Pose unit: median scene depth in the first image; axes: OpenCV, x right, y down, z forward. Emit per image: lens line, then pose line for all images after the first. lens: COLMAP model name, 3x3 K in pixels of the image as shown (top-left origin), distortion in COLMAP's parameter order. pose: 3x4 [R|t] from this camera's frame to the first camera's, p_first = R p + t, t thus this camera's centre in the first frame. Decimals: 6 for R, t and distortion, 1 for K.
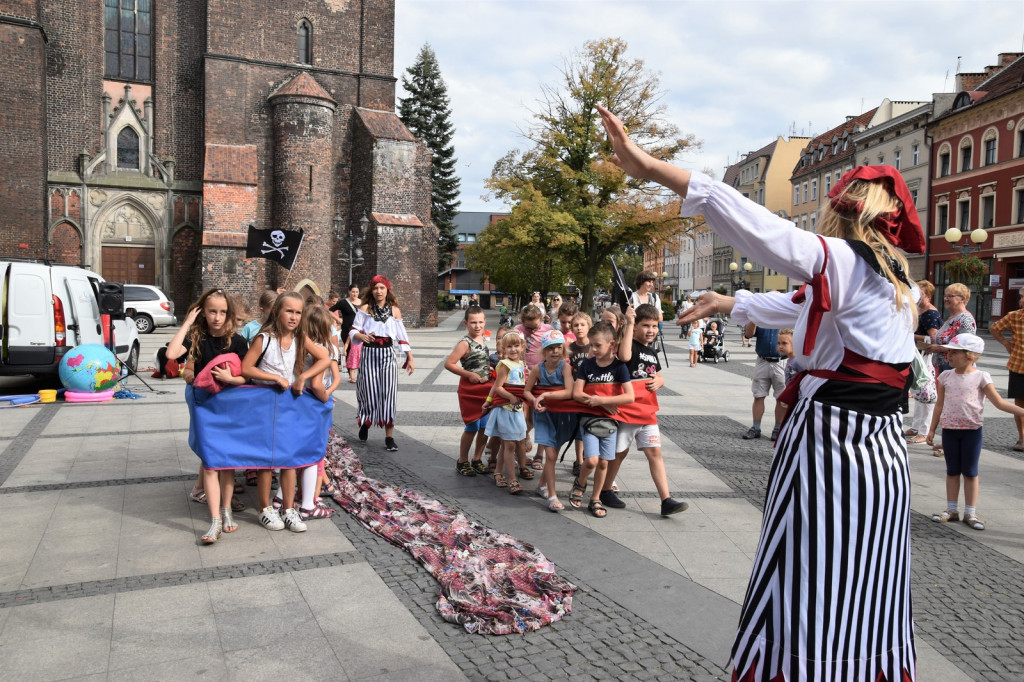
lens RADIAL K [[758.5, 0, 528.5], [0, 758.5, 365.3], [0, 0, 1]] dist [-0.107219, 0.108910]
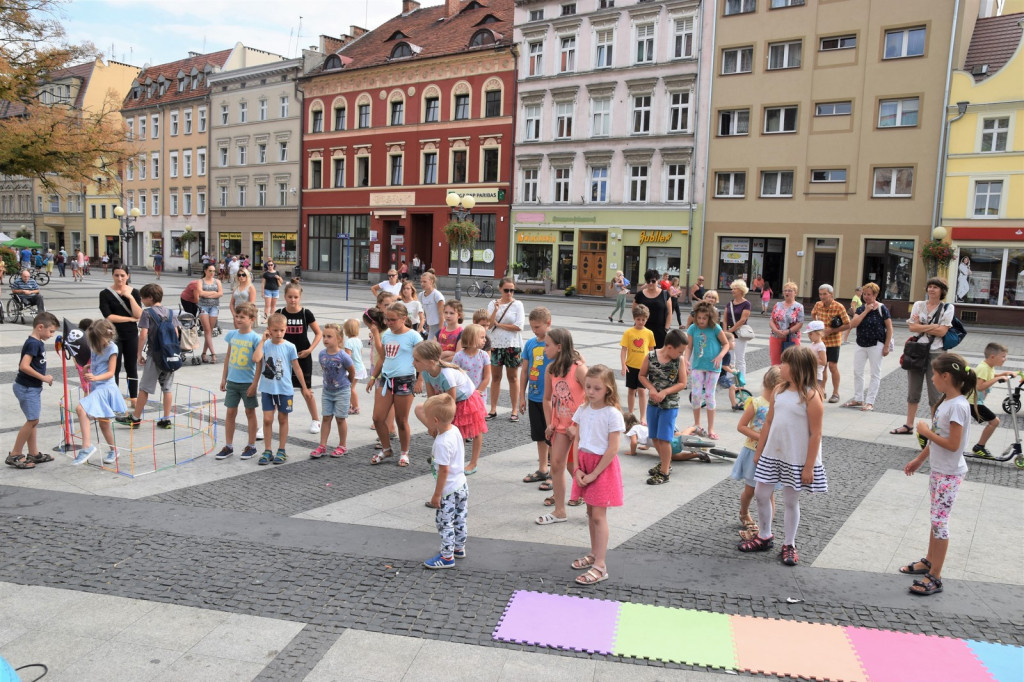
lens RADIAL K [[758.5, 0, 511.3], [0, 758.5, 346.6], [0, 0, 1]] dist [-0.107219, 0.108910]
pose [[0.612310, -0.083160, 0.786232, -0.157197], [0.042510, 0.996477, 0.072292, -0.029556], [-0.789474, -0.010842, 0.613688, 0.191201]]
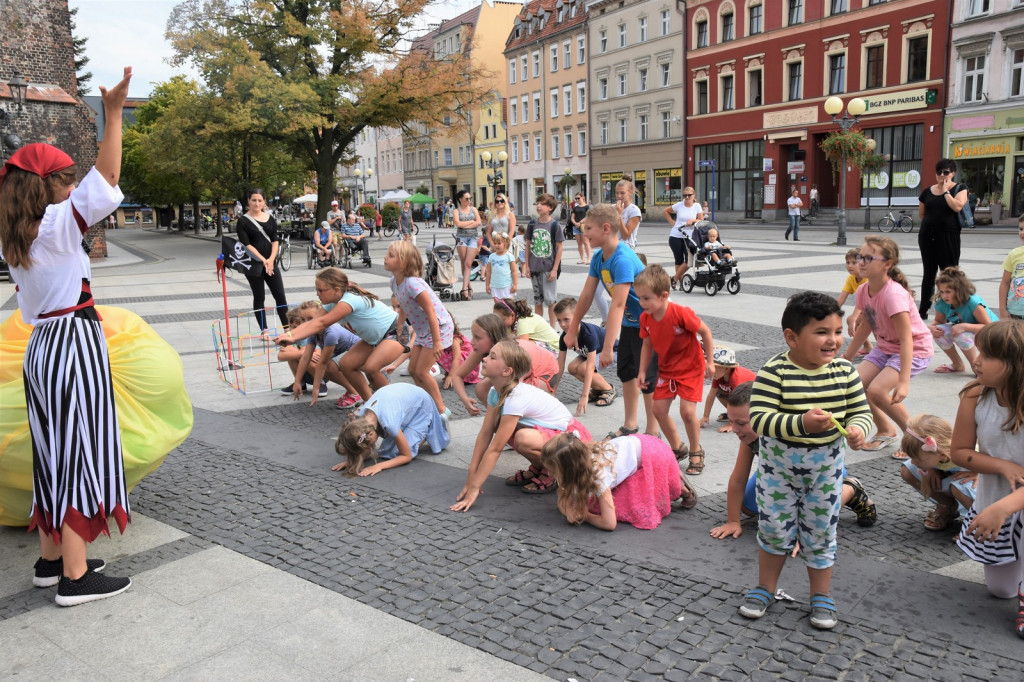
lens RADIAL K [[873.3, 0, 513.3], [0, 873.3, 348.5], [0, 0, 1]] dist [-0.081453, 0.124396]
pose [[0.915644, -0.106449, 0.387640, -0.107309], [0.075998, 0.992752, 0.093103, -0.016856], [-0.394741, -0.055789, 0.917097, 0.168209]]
